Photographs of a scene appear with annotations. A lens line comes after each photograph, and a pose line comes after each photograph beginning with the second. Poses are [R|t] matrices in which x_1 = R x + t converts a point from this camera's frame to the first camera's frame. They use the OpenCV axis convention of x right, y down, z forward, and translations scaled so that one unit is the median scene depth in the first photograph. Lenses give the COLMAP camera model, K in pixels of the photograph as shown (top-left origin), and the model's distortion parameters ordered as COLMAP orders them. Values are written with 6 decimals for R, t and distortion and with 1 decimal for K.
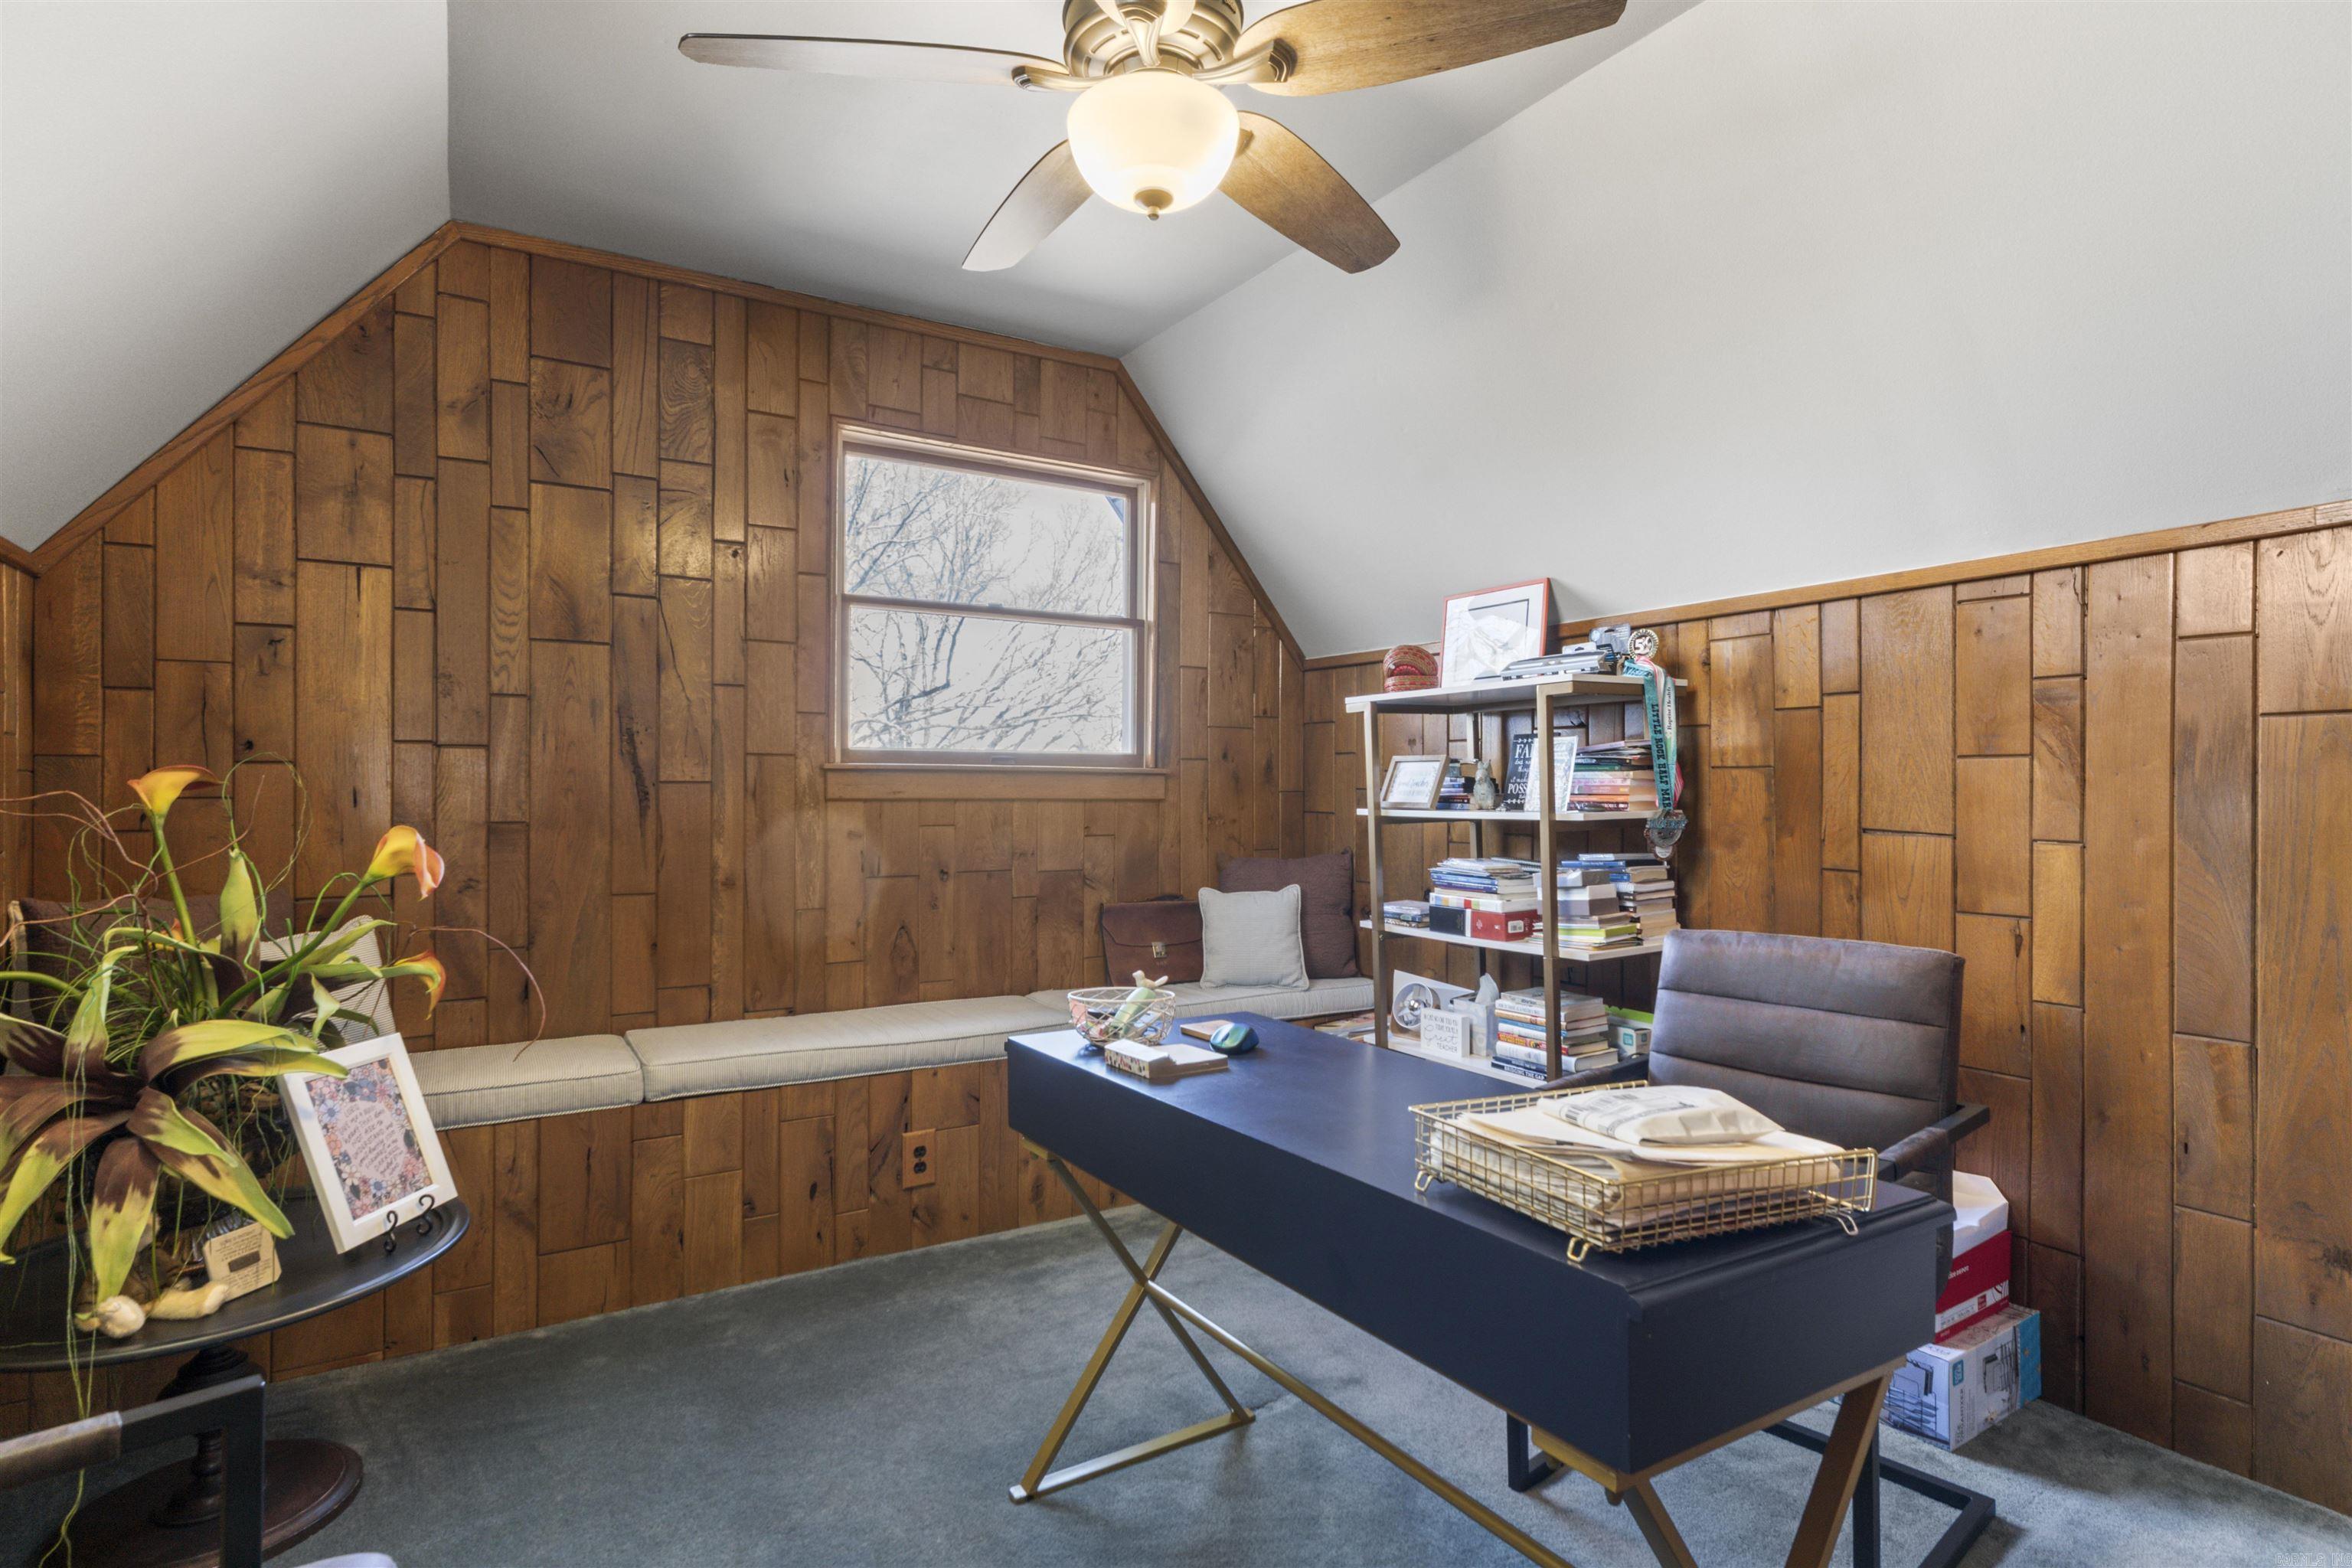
lens RADIAL K [[1213.3, 0, 1178.1], [0, 1213.3, 797.9], [0, 0, 1]] dist [-0.000132, 0.000326]
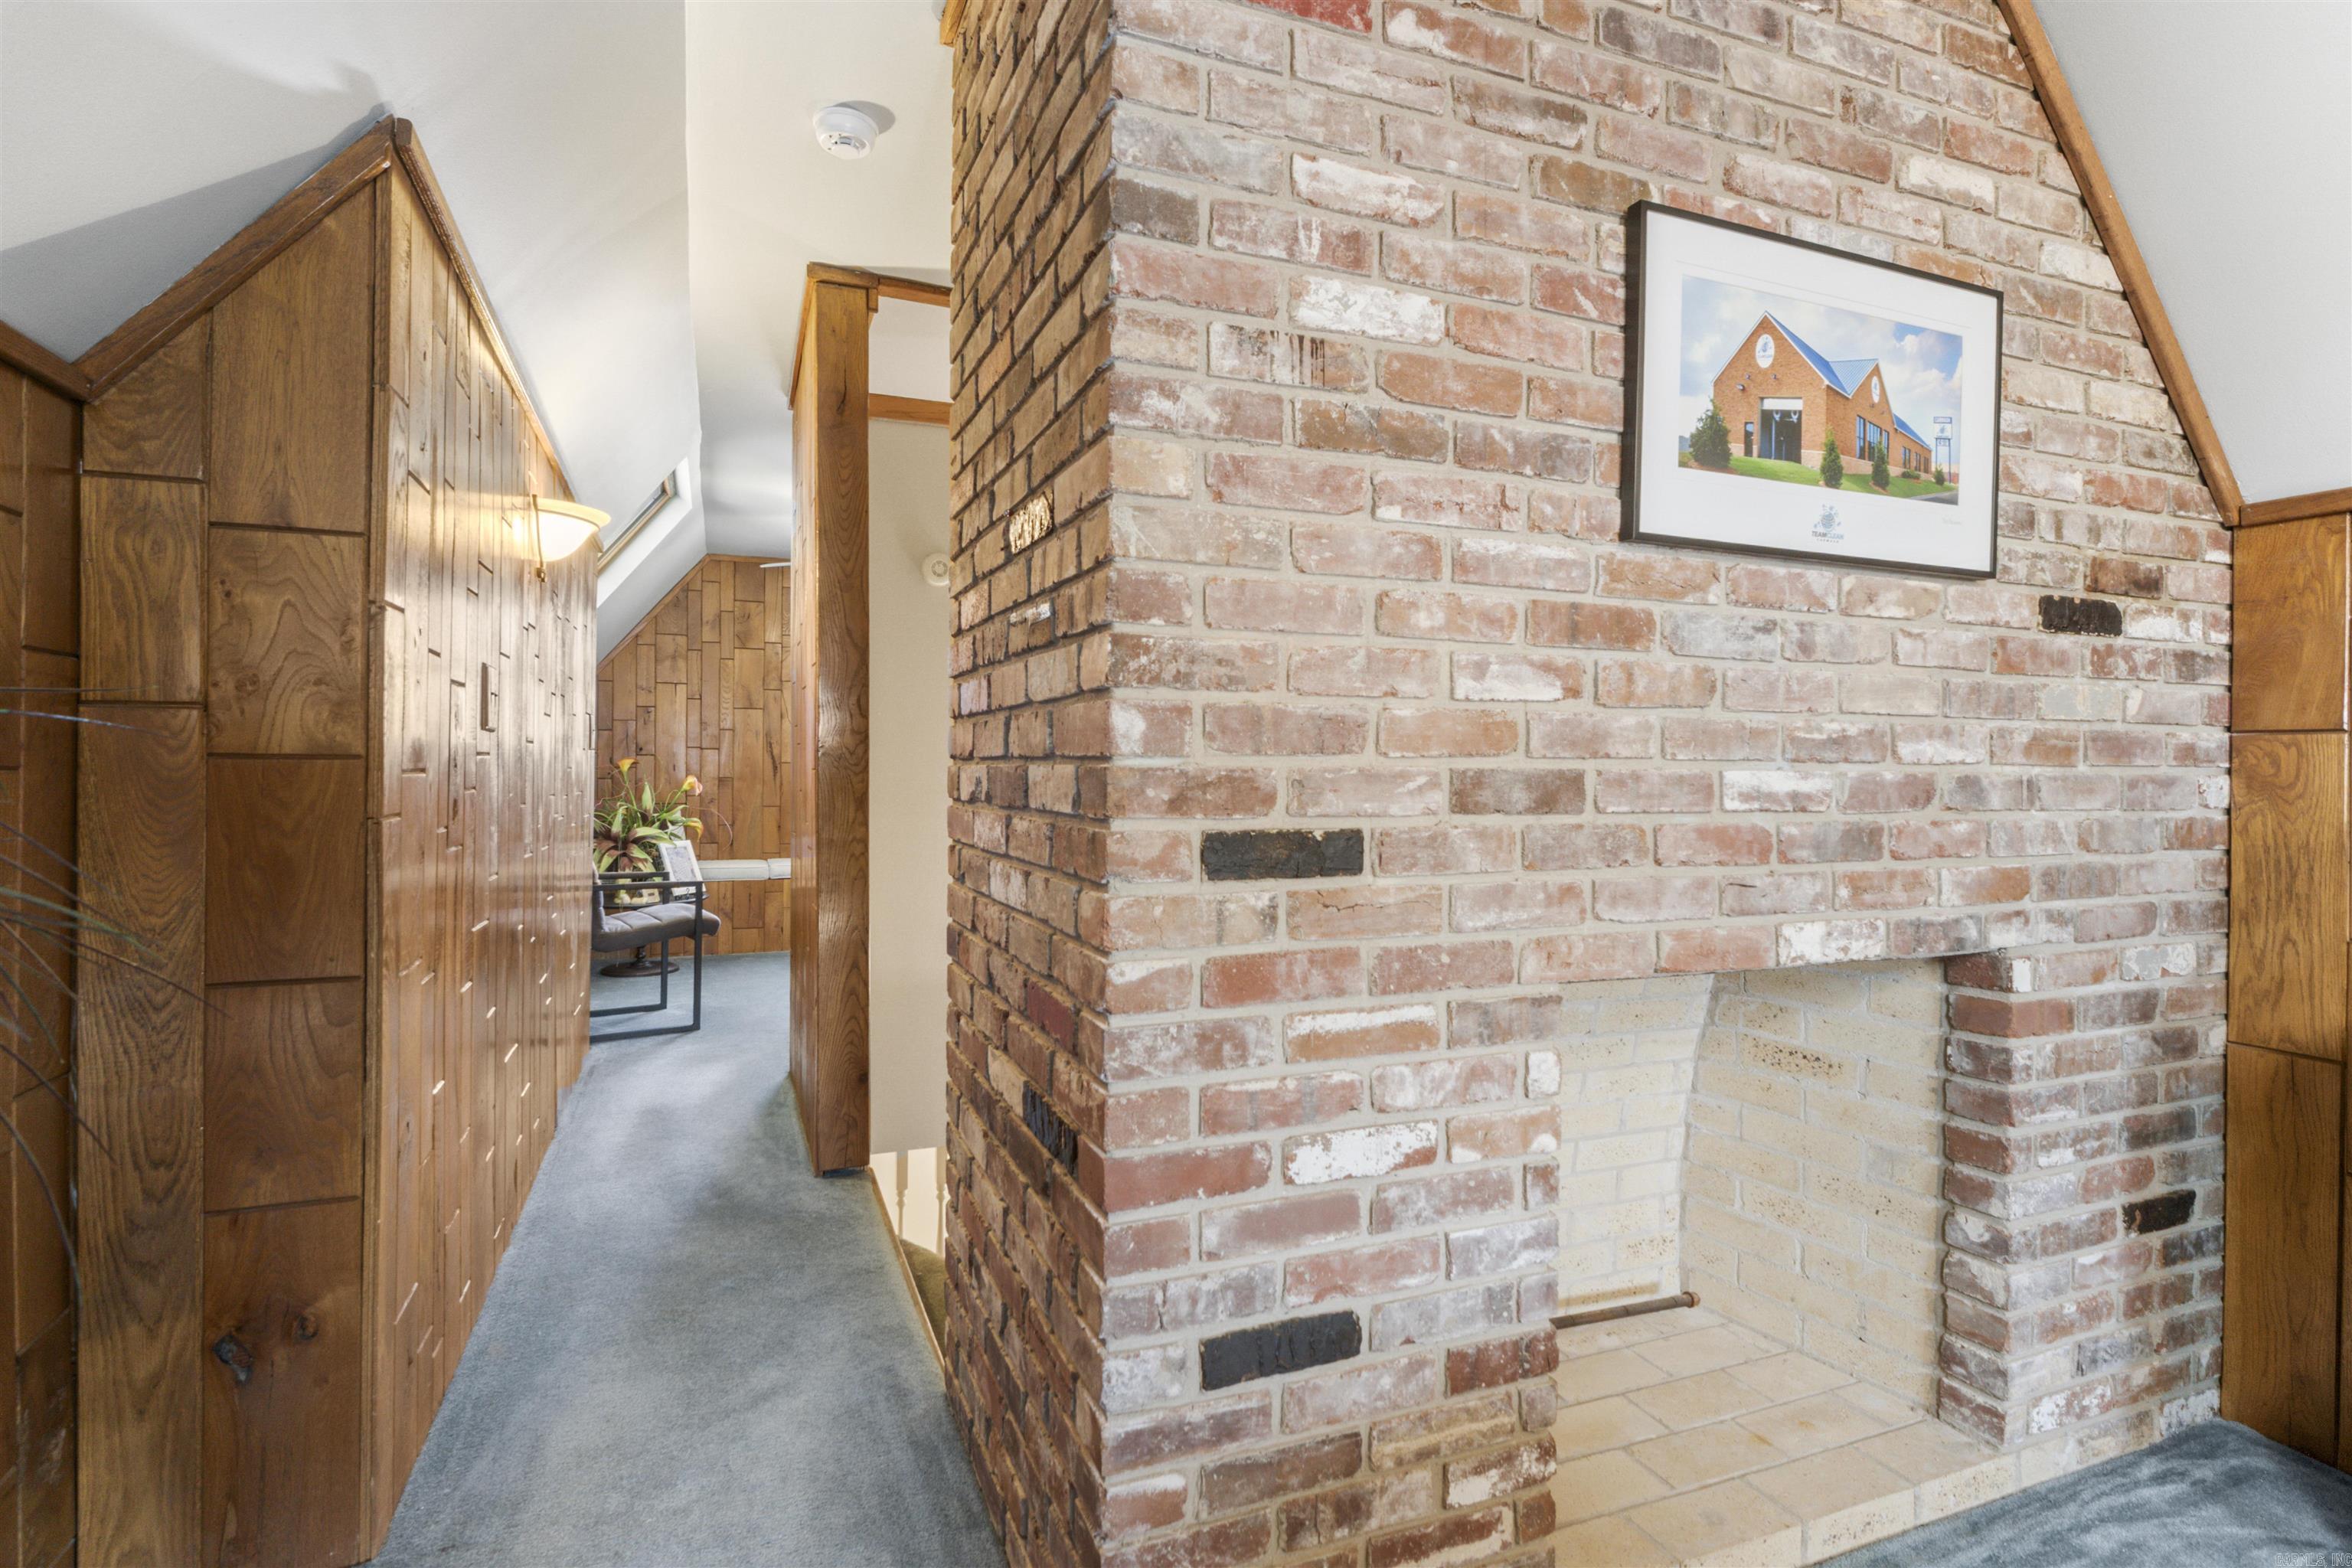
lens RADIAL K [[1149.2, 0, 1176.0], [0, 1149.2, 784.0], [0, 0, 1]] dist [-0.000082, -0.000022]
pose [[0.986402, 0.012674, -0.163863, 0.903435], [-0.010826, 0.999867, 0.012161, -0.006973], [0.163996, -0.010222, 0.986408, -1.433361]]
